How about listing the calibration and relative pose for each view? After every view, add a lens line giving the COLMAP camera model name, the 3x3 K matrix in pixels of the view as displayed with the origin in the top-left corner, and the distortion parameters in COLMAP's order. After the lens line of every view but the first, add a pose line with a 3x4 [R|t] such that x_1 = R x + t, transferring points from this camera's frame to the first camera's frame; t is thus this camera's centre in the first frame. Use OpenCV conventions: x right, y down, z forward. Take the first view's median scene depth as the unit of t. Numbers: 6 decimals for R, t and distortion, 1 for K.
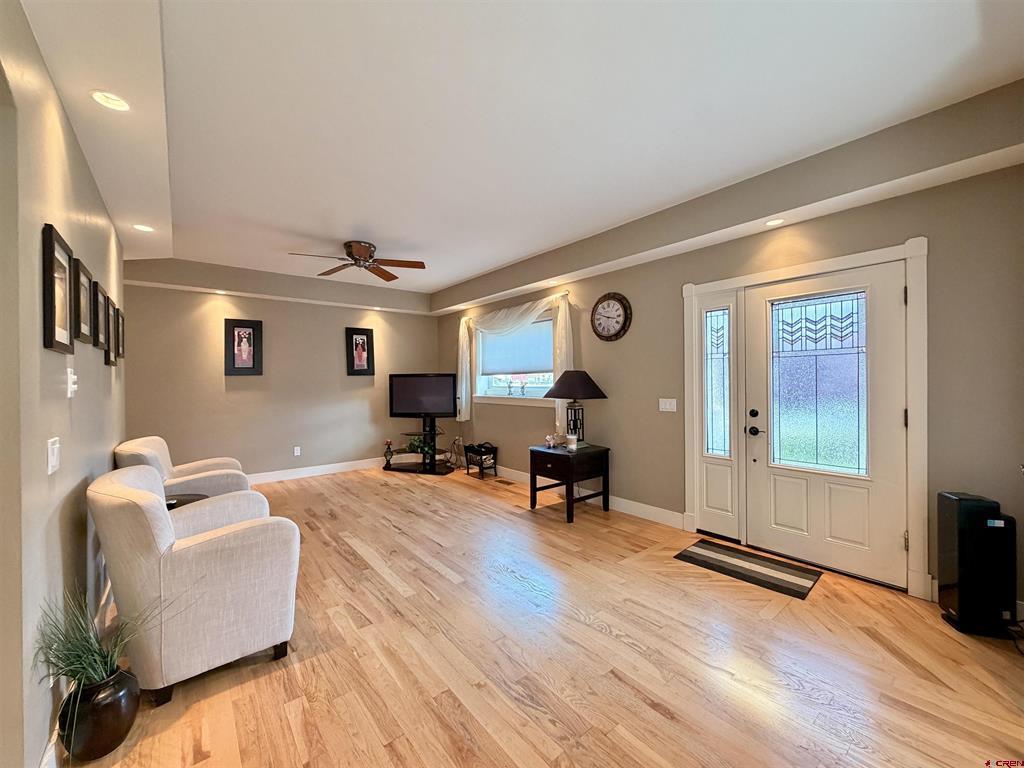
lens RADIAL K [[407.0, 0, 508.0], [0, 407.0, 383.0], [0, 0, 1]] dist [-0.002114, -0.000239]
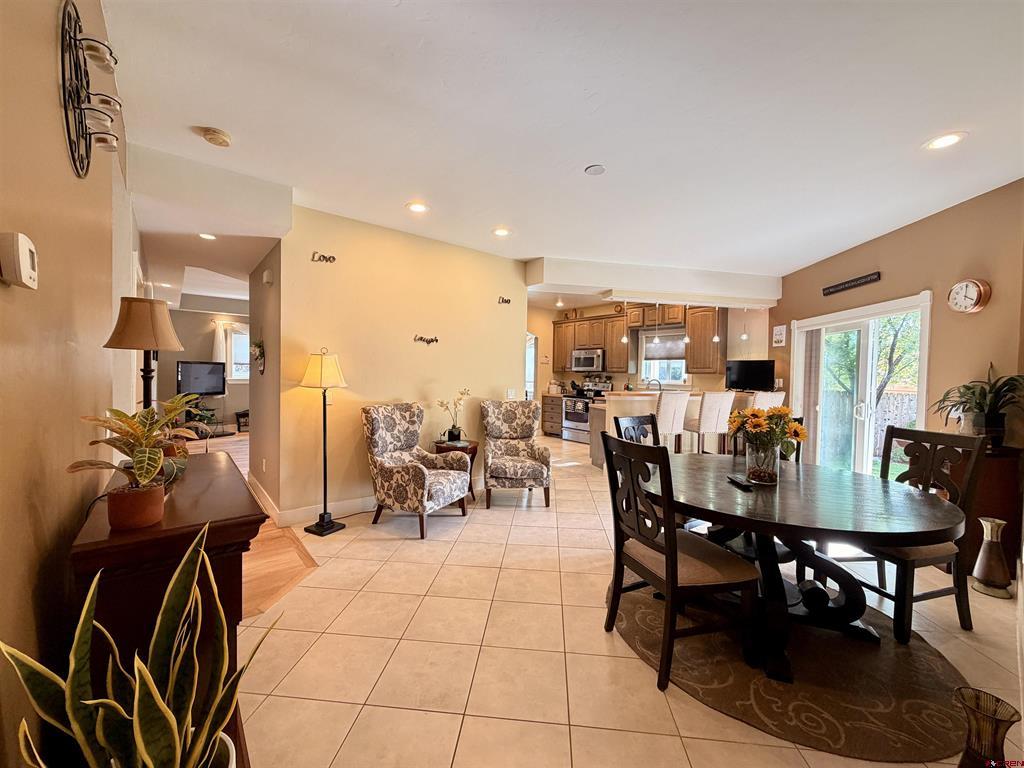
lens RADIAL K [[407.0, 0, 508.0], [0, 407.0, 383.0], [0, 0, 1]] dist [-0.002114, -0.000239]
pose [[-0.003694, -0.018980, 0.999813, -2.120794], [-0.012768, 0.999739, 0.018931, 0.008852], [-0.999912, -0.012696, -0.003935, 0.081142]]
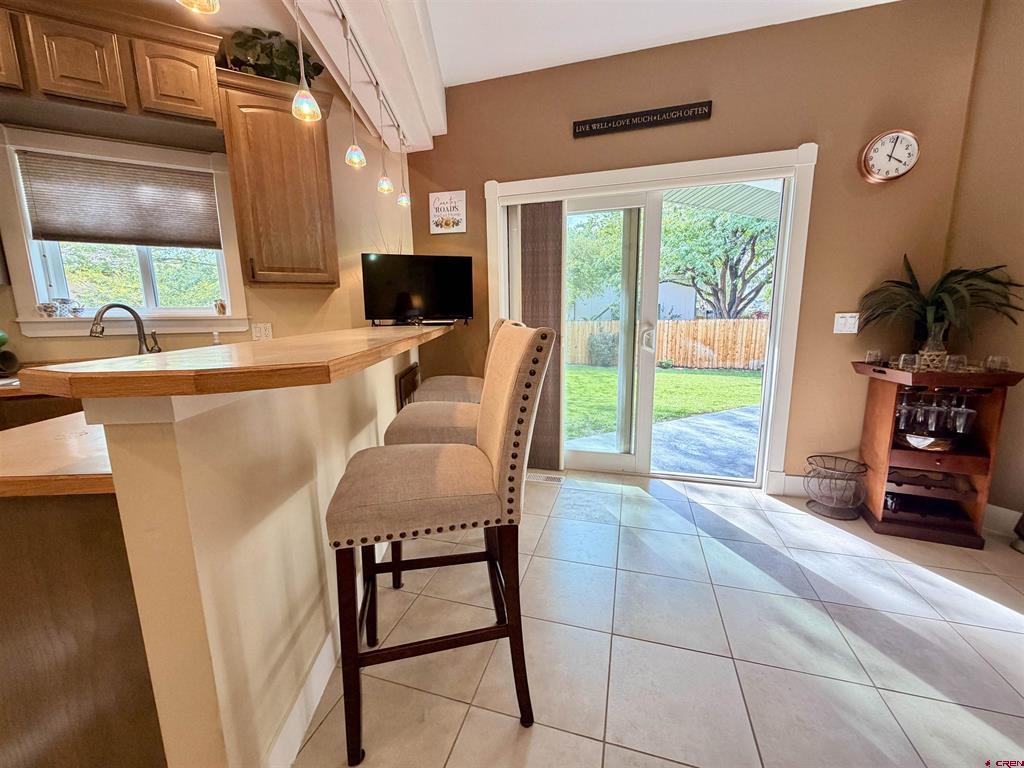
lens RADIAL K [[407.0, 0, 508.0], [0, 407.0, 383.0], [0, 0, 1]] dist [-0.002114, -0.000239]
pose [[-0.981184, -0.011571, 0.192728, -1.027747], [0.021464, 0.985478, 0.168442, 0.040933], [-0.191878, 0.169409, -0.966687, -0.111193]]
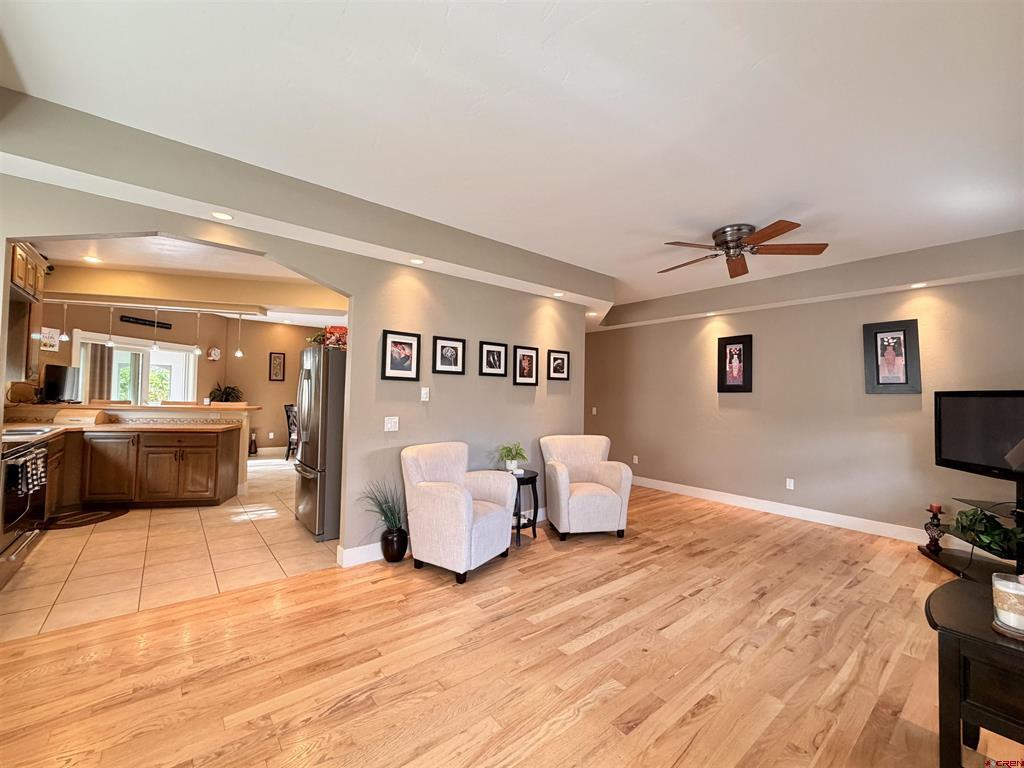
lens RADIAL K [[420.4, 0, 510.4], [0, 420.4, 383.4], [0, 0, 1]] dist [-0.001383, -0.000019]
pose [[0.004199, -0.018100, -0.999827, 0.451785], [-0.024509, 0.999534, -0.018197, -0.010791], [0.999691, 0.024581, 0.003753, 0.557998]]
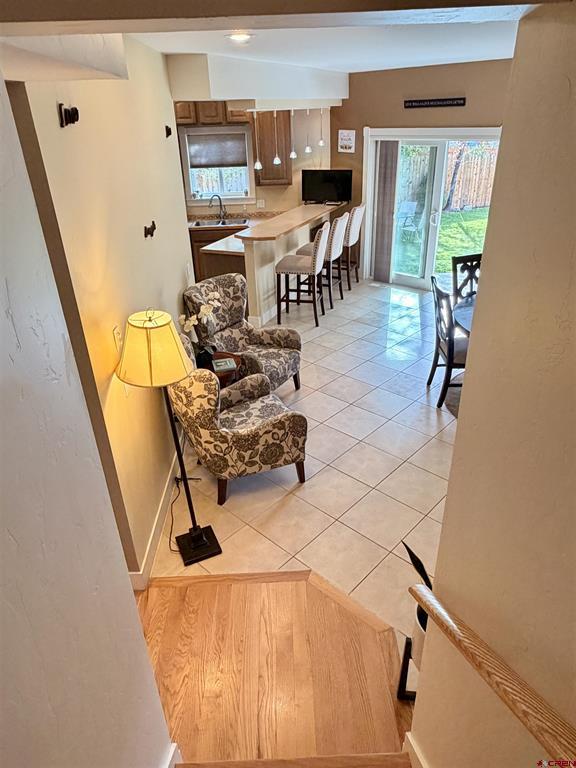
lens RADIAL K [[503.1, 0, 288.0], [0, 503.1, 384.0], [0, 0, 1]] dist [-0.007003, -0.000920]
pose [[-0.791399, -0.263055, 0.551806, -1.757682], [0.038642, 0.879344, 0.474617, -0.219822], [-0.610078, 0.396935, -0.685746, 0.754617]]
